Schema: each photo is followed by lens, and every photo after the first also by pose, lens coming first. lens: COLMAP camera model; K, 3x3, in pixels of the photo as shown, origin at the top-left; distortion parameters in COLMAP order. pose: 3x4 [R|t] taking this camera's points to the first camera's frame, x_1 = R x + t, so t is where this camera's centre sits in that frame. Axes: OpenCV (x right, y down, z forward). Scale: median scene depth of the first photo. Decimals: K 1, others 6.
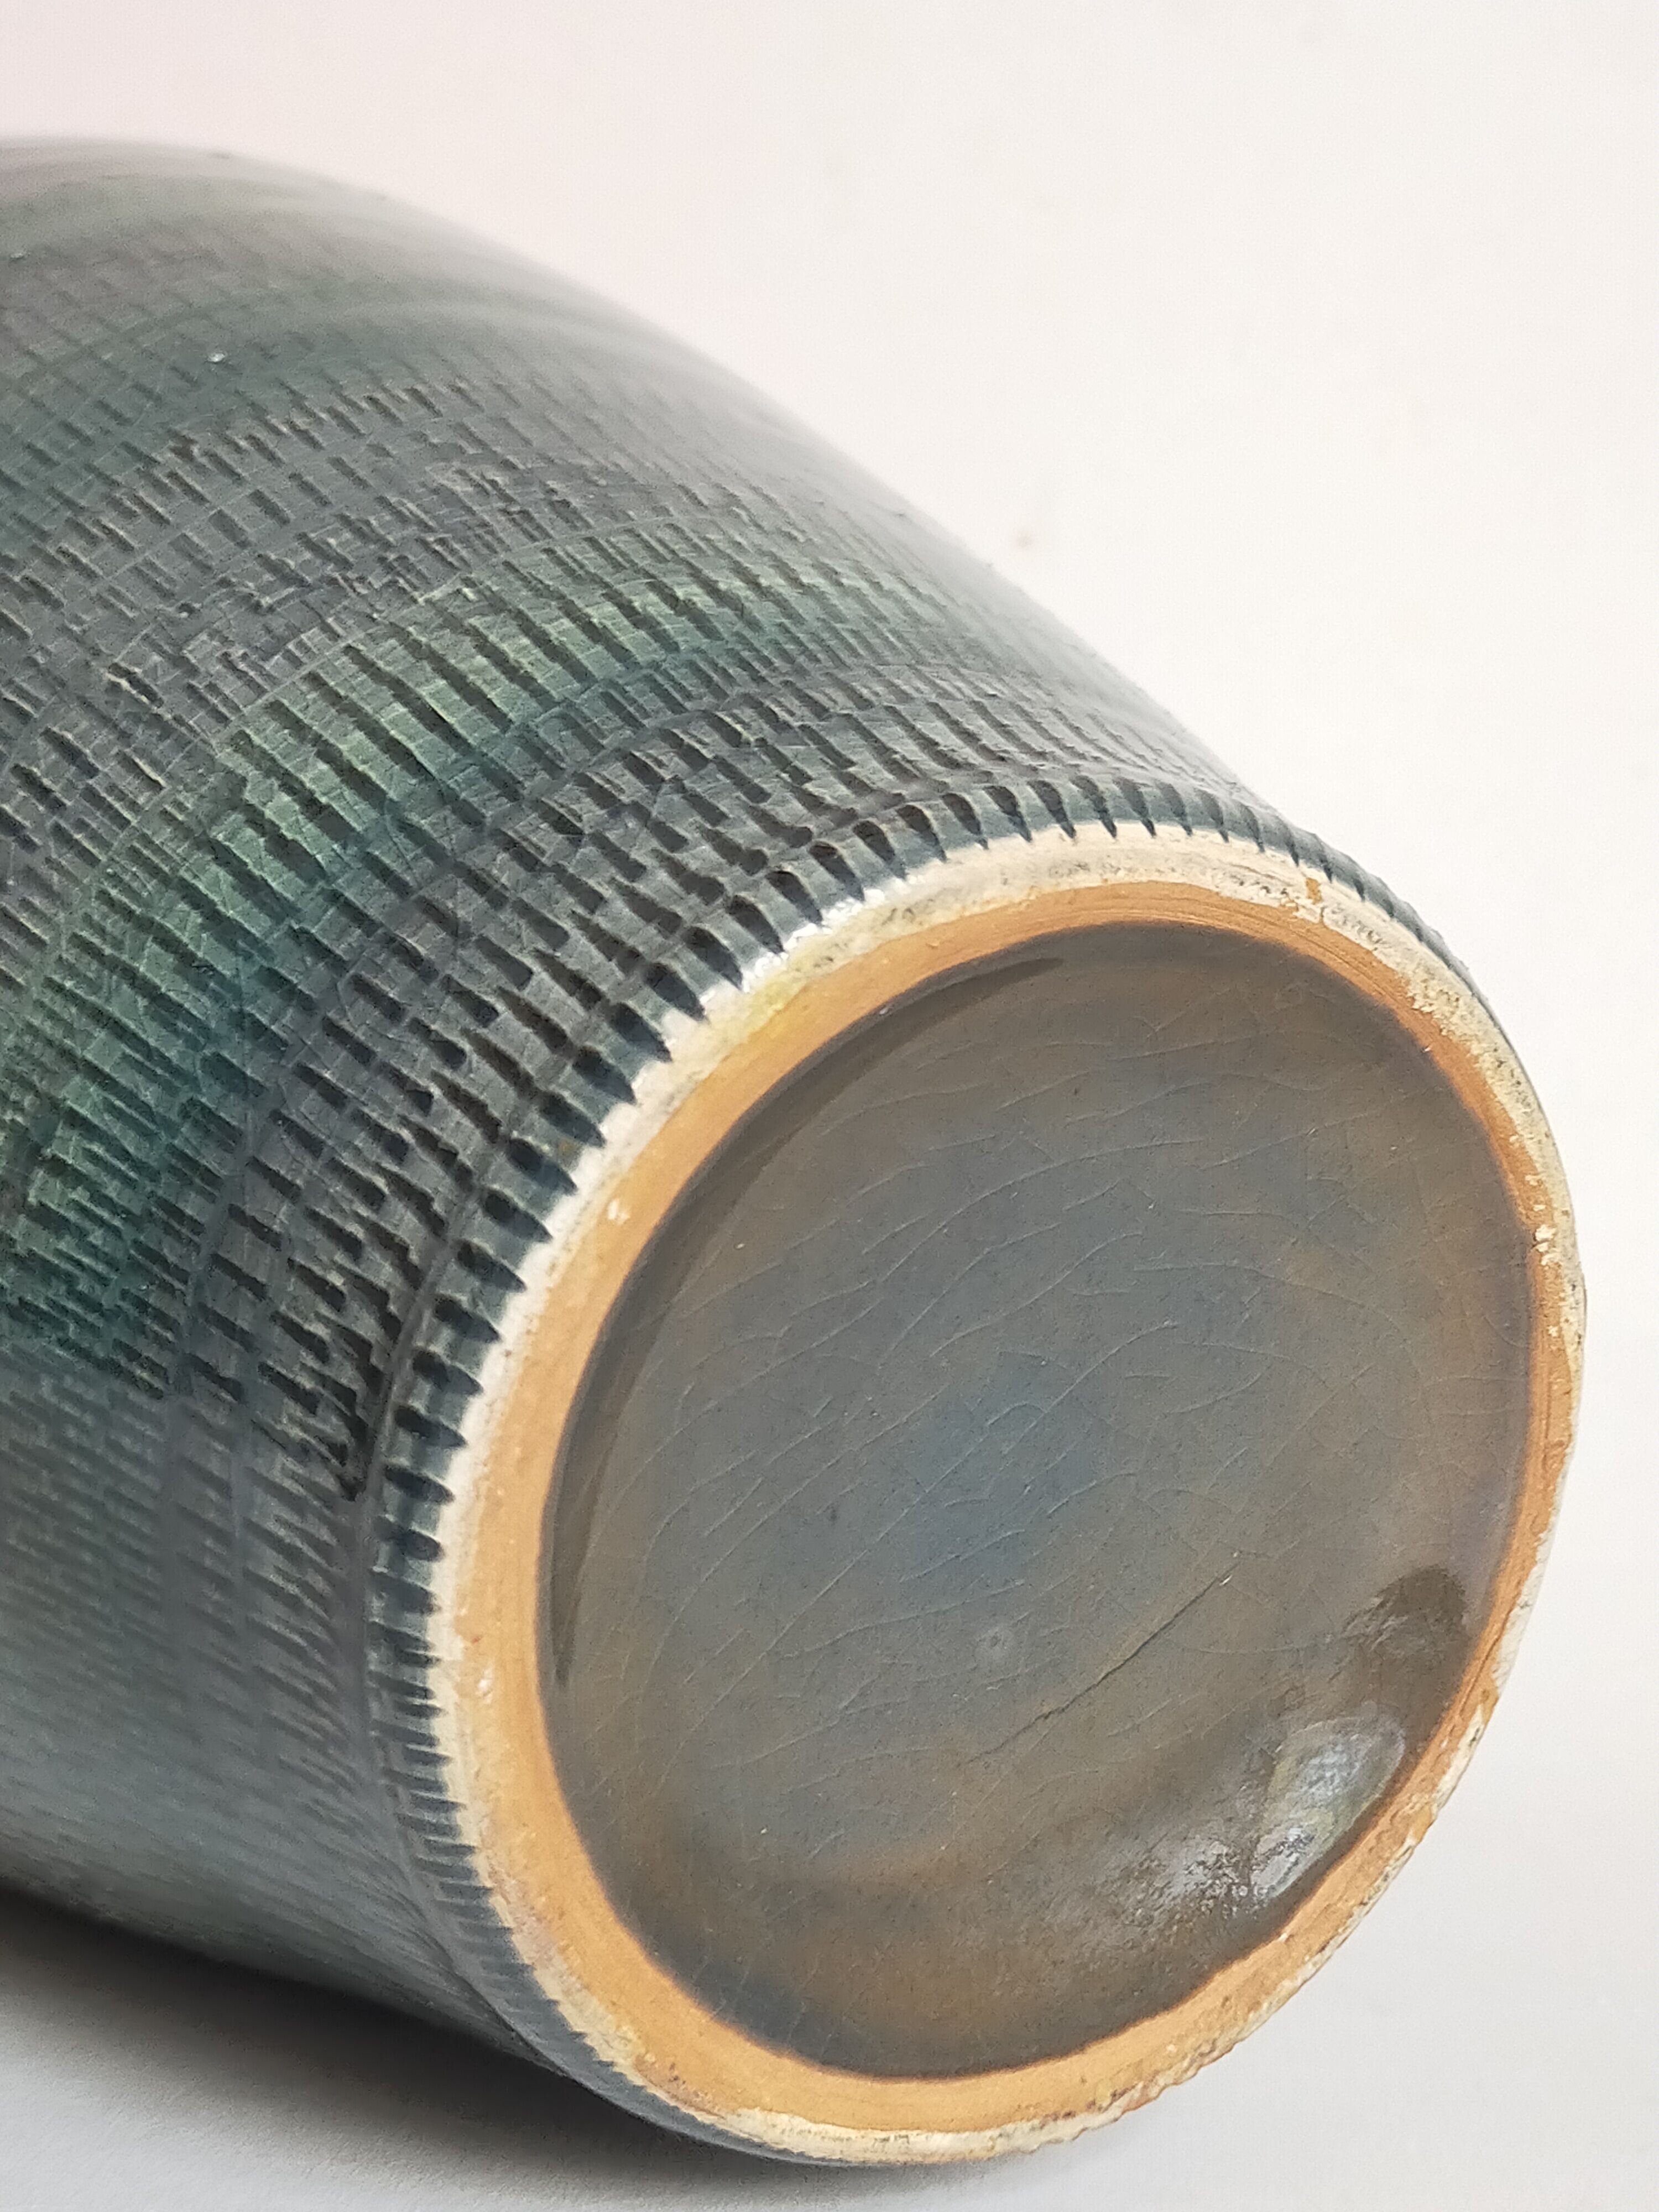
lens RADIAL K [[3385.0, 0, 839.8], [0, 3385.0, 1103.9], [0, 0, 1]] dist [0.109626, -0.108014]
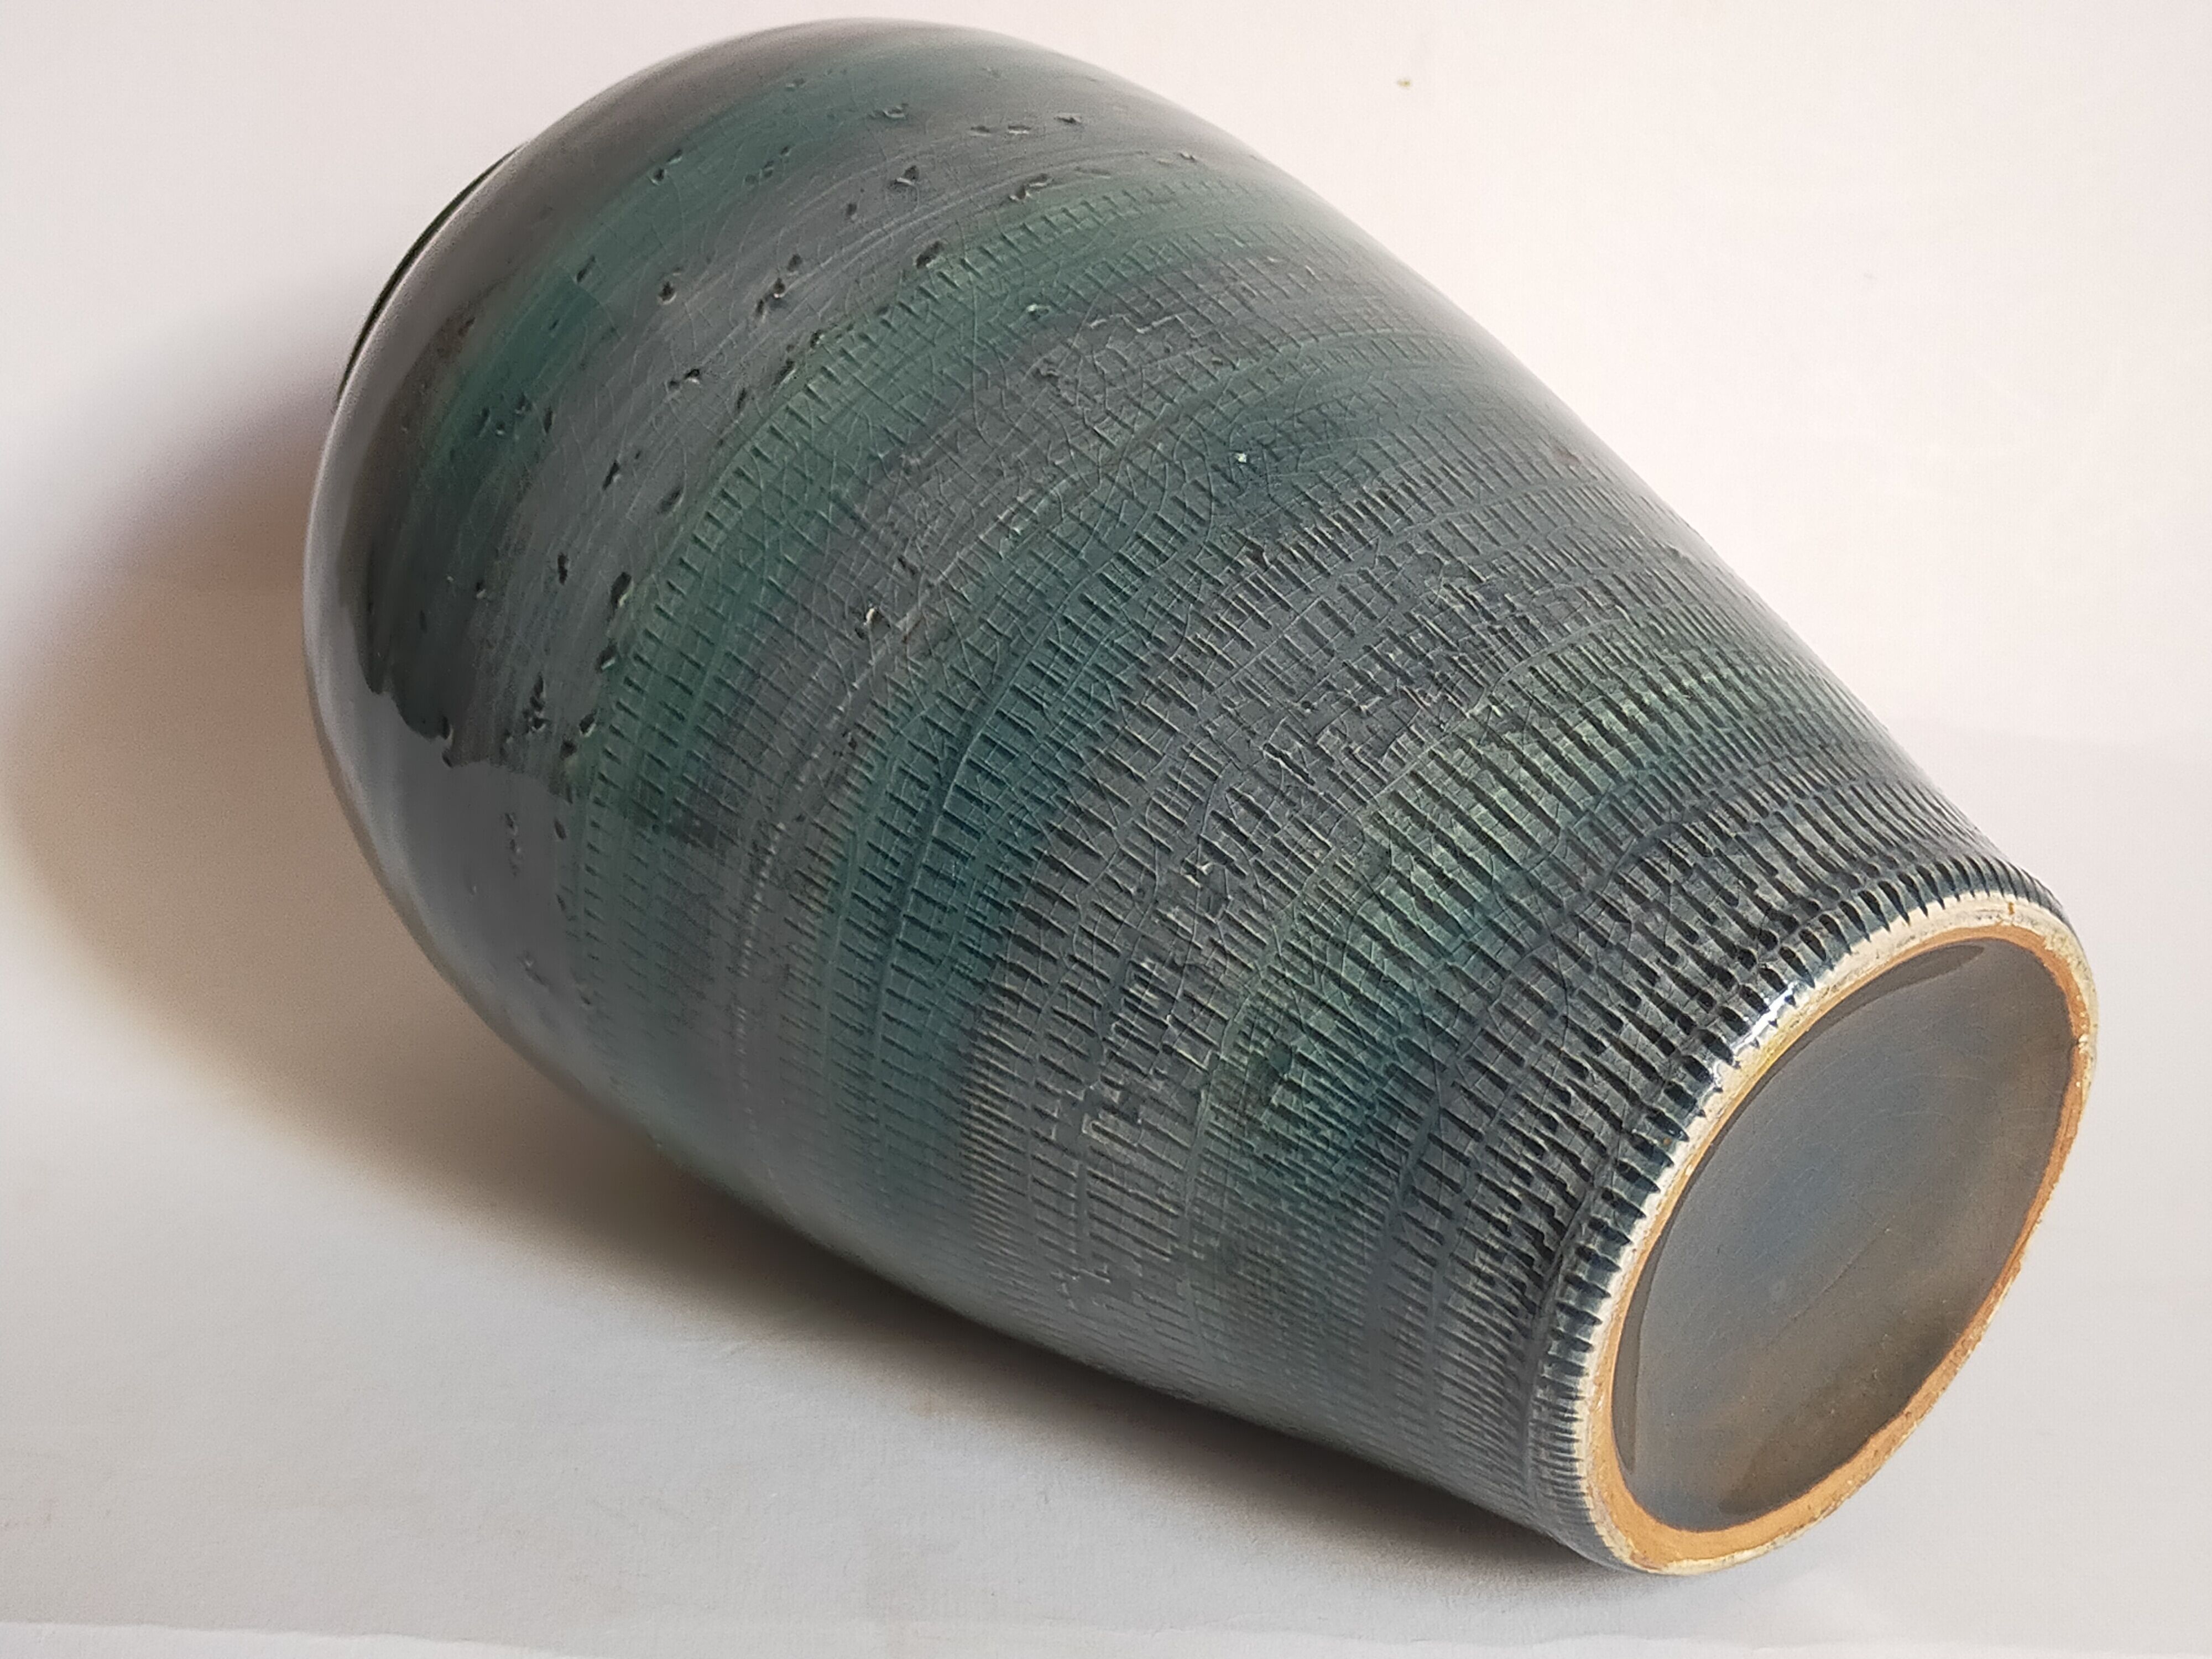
lens RADIAL K [[3385.0, 0, 1116.5], [0, 3385.0, 814.1], [0, 0, 1]] dist [0.109626, -0.108014]
pose [[0.988699, -0.037381, 0.145179, -0.571506], [-0.004527, 0.960528, 0.278148, -0.599974], [-0.149846, -0.275662, 0.949503, -0.584505]]
